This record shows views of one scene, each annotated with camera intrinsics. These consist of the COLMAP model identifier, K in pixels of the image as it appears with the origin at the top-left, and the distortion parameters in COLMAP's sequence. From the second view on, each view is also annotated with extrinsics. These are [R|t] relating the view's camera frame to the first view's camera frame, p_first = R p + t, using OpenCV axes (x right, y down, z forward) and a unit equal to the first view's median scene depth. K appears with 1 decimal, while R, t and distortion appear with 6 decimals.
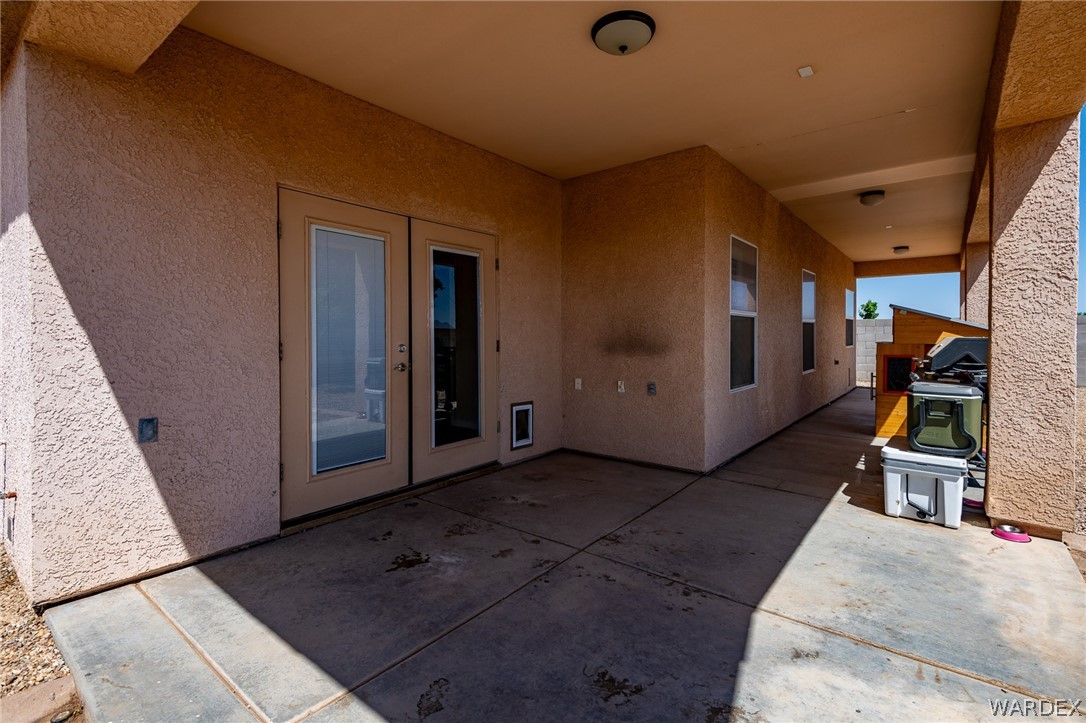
lens RADIAL K [[494.4, 0, 546.1], [0, 494.4, 341.6], [0, 0, 1]] dist [0.035685, -0.020602]
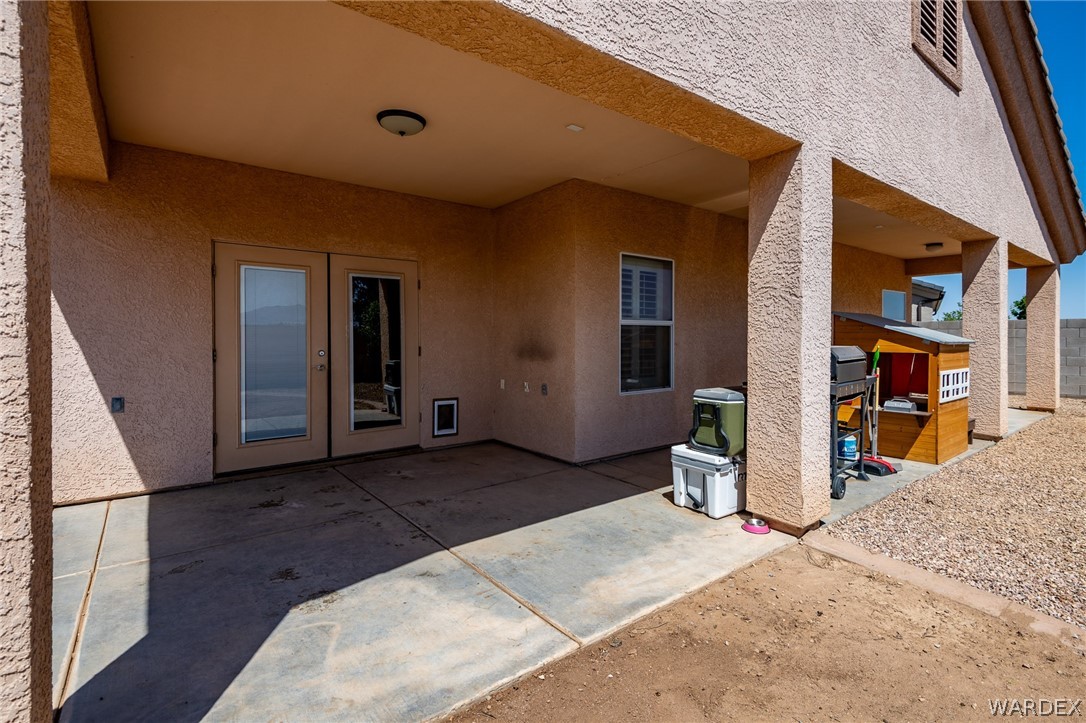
lens RADIAL K [[503.0, 0, 548.5], [0, 503.0, 341.4], [0, 0, 1]] dist [0.035863, -0.021482]
pose [[0.971254, 0.003143, -0.238027, 0.726929], [-0.003541, 0.999993, -0.001244, -0.021756], [0.238021, 0.002051, 0.971258, -0.192618]]
